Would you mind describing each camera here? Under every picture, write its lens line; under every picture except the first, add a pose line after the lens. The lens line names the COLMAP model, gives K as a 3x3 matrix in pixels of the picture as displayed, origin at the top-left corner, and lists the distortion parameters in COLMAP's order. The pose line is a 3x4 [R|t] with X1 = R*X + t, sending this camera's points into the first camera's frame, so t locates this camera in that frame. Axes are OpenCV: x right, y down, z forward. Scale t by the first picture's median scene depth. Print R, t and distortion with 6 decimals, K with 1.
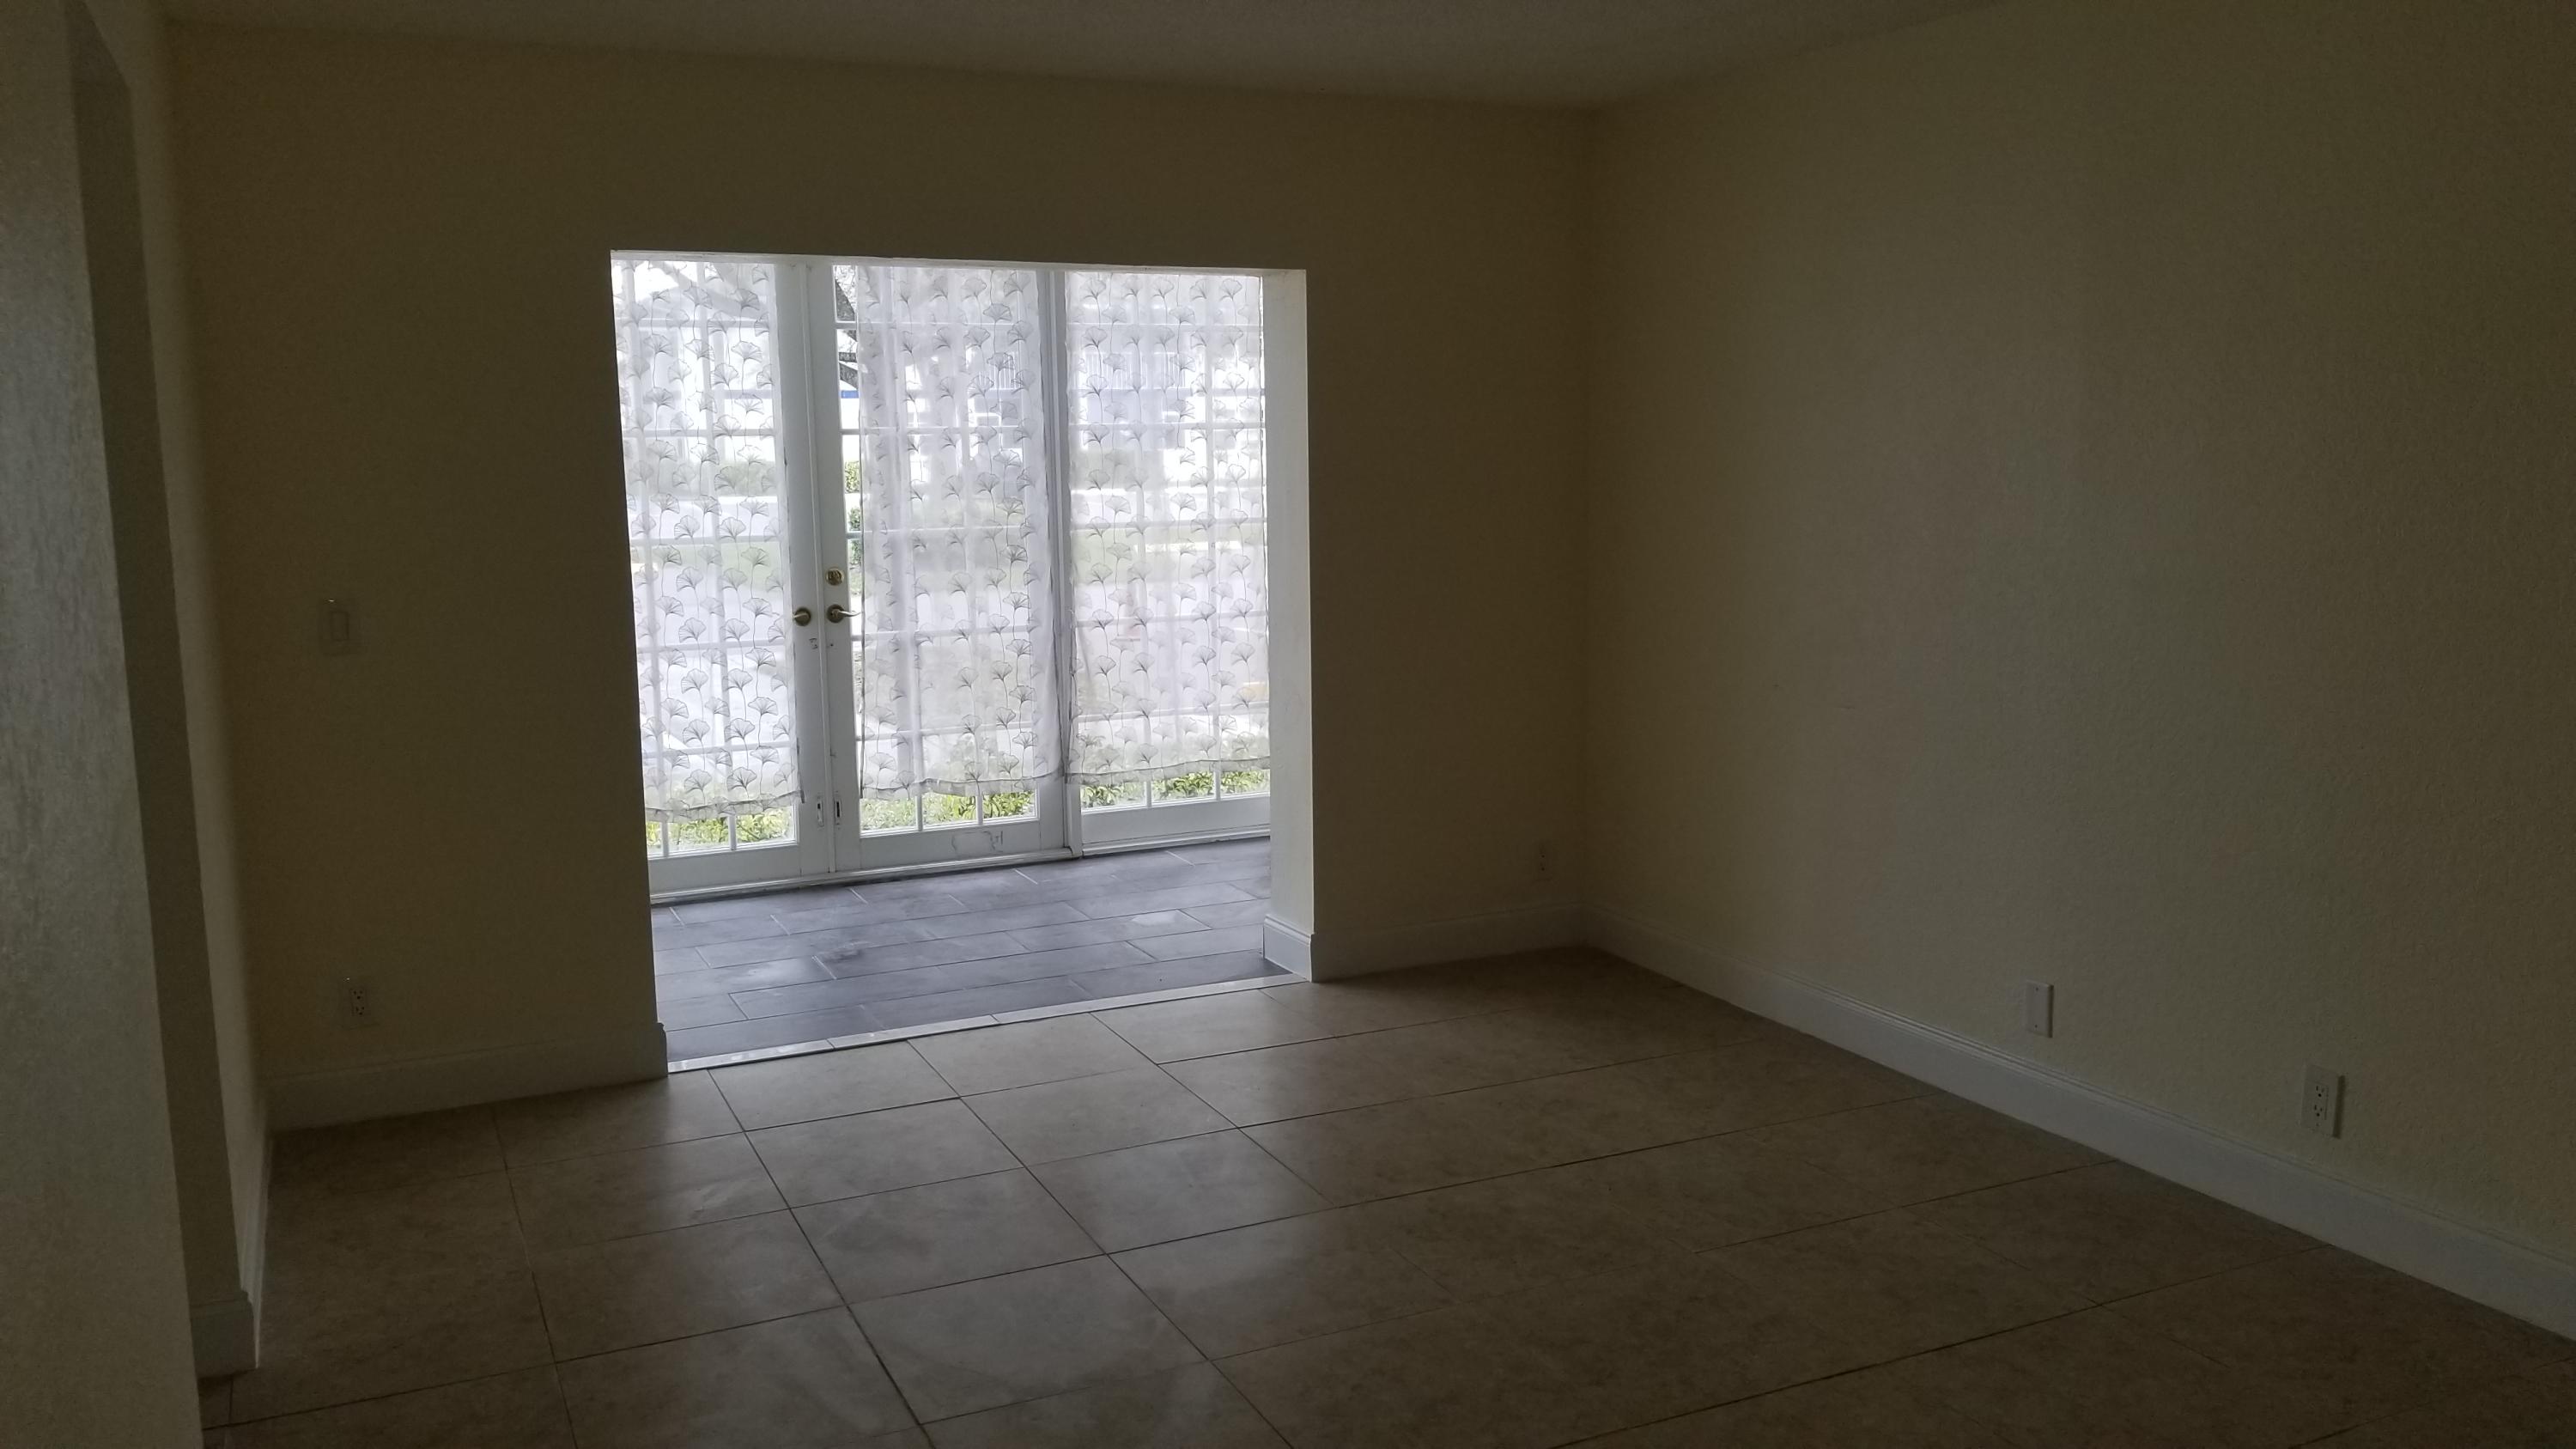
lens RADIAL K [[2043.4, 0, 1282.5], [0, 2043.4, 718.8], [0, 0, 1]] dist [0.051395, -0.093119]
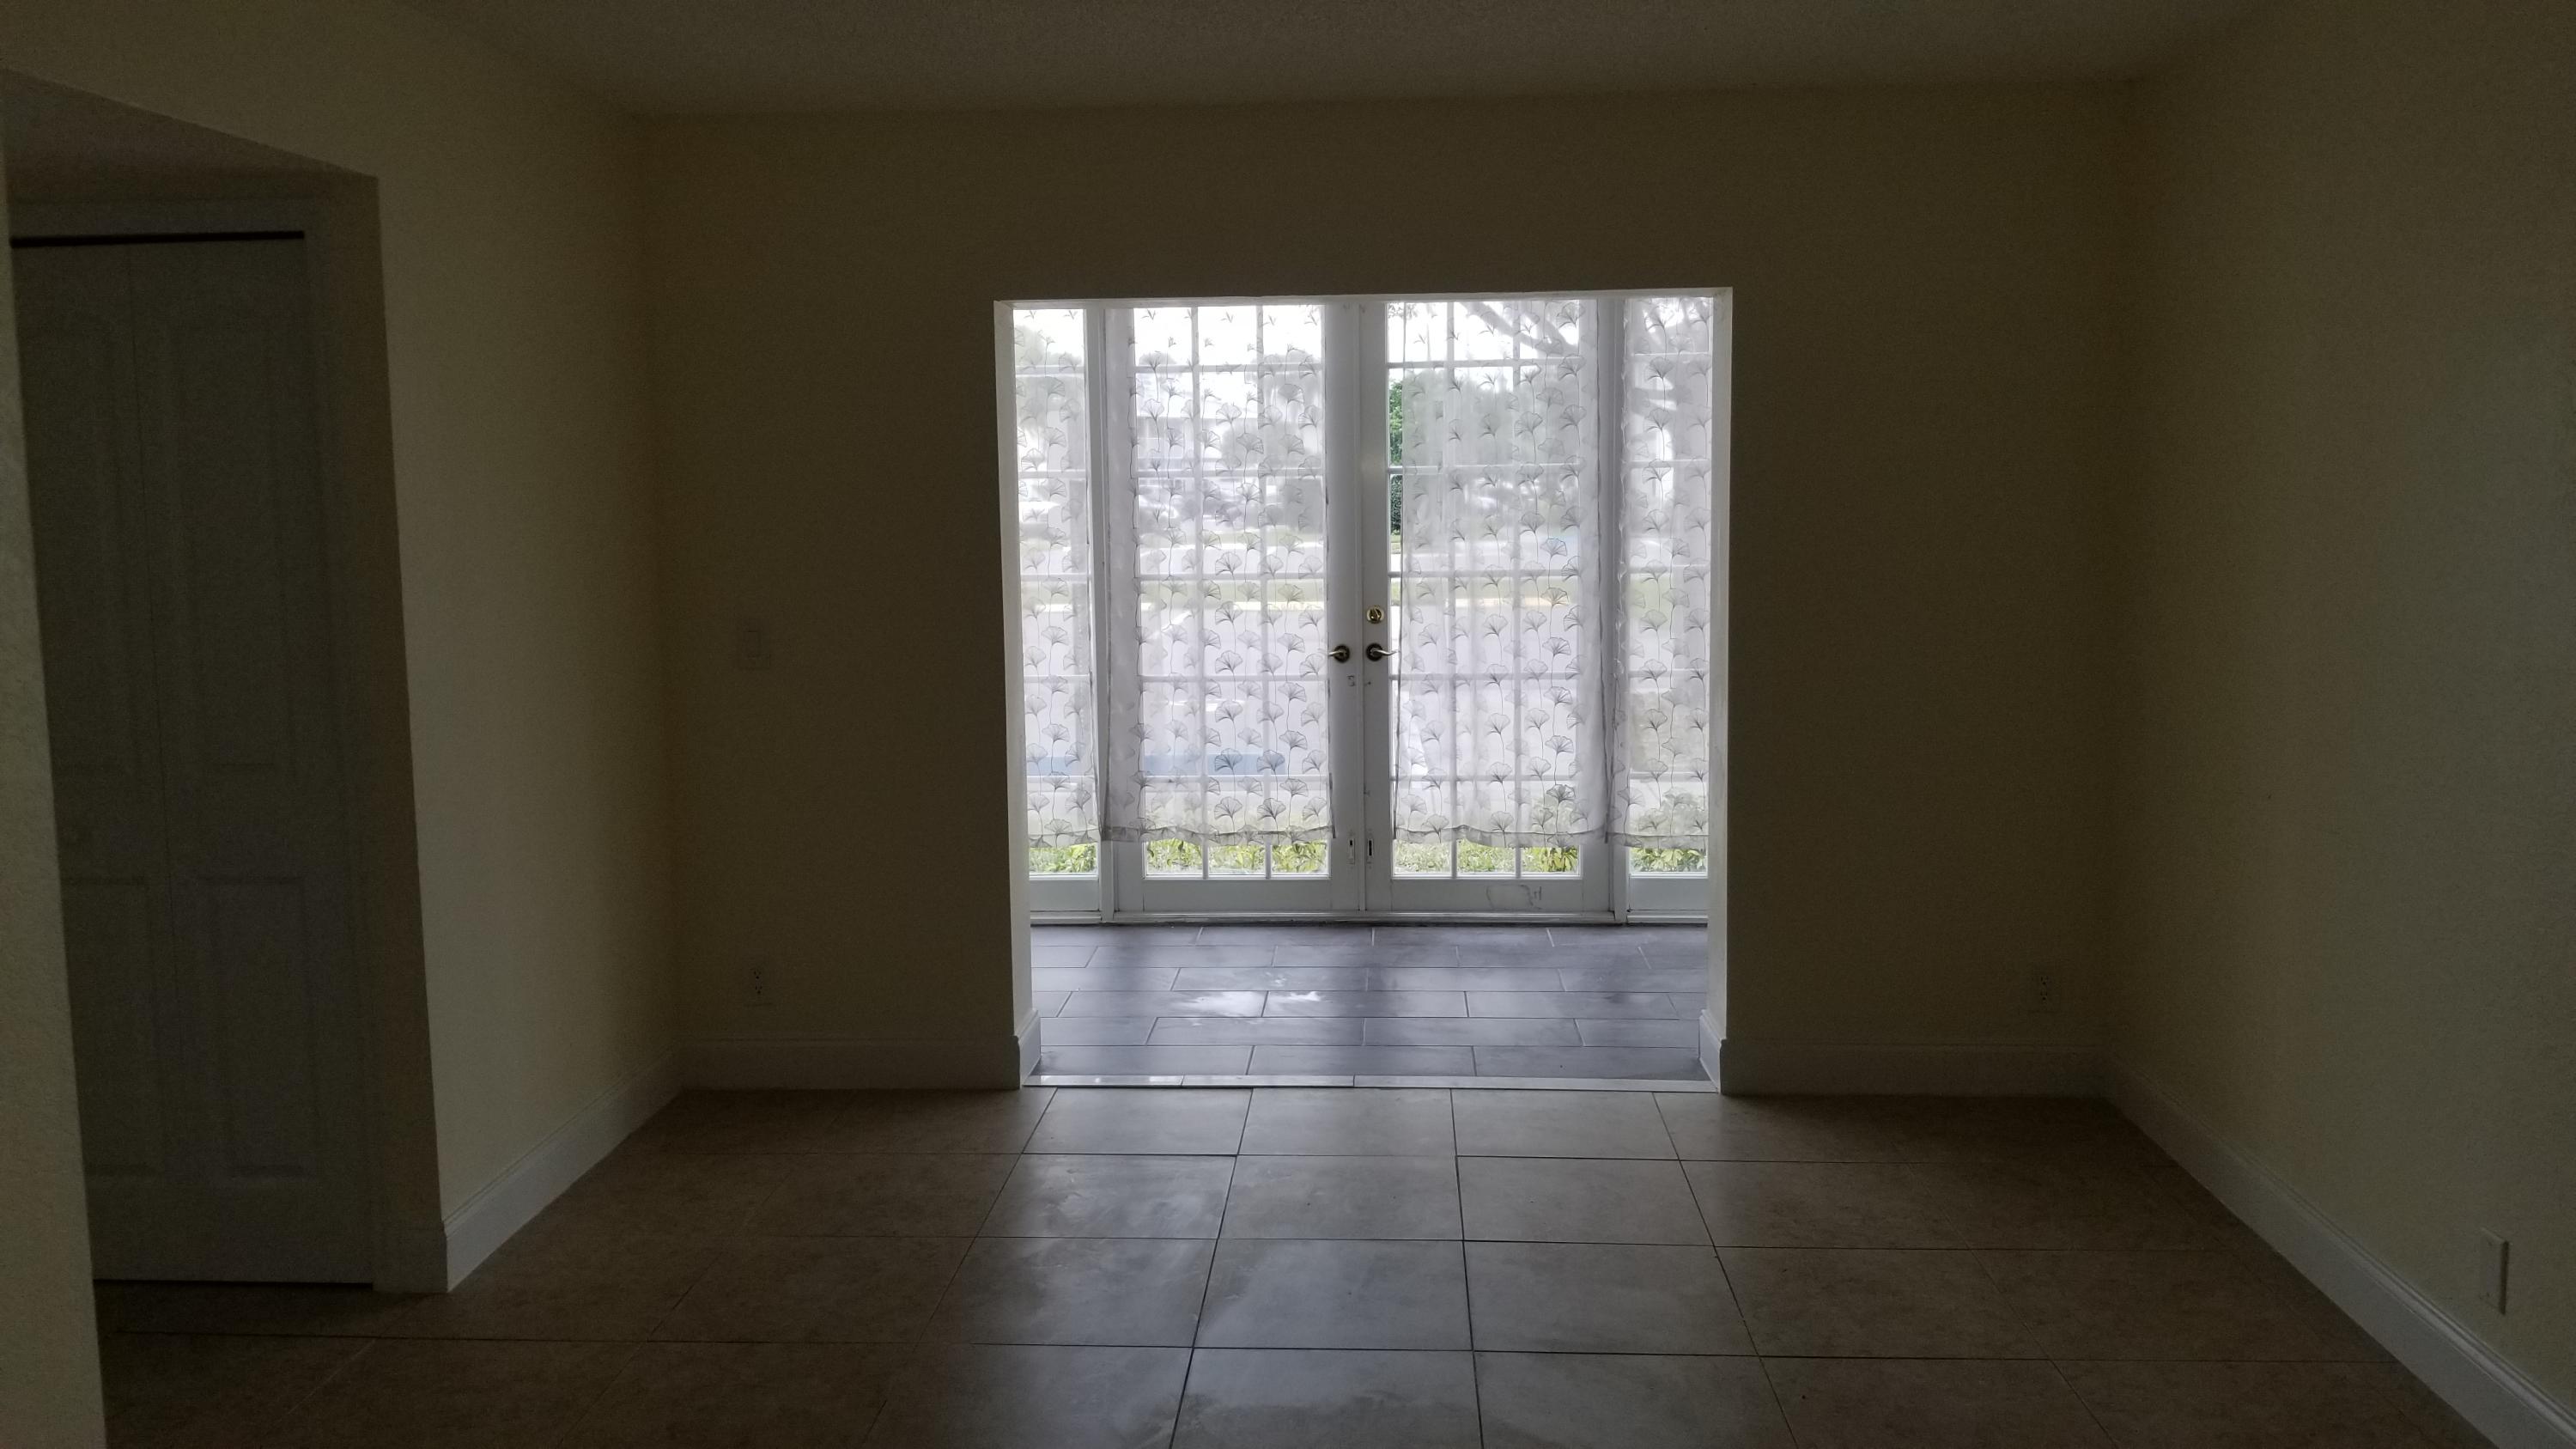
lens RADIAL K [[2043.4, 0, 1273.0], [0, 2043.4, 712.2], [0, 0, 1]] dist [0.051395, -0.093119]
pose [[0.875738, 0.058734, -0.479200, 0.217002], [-0.067736, 0.997702, -0.001502, -0.017256], [0.478011, 0.033775, 0.877704, 0.103780]]
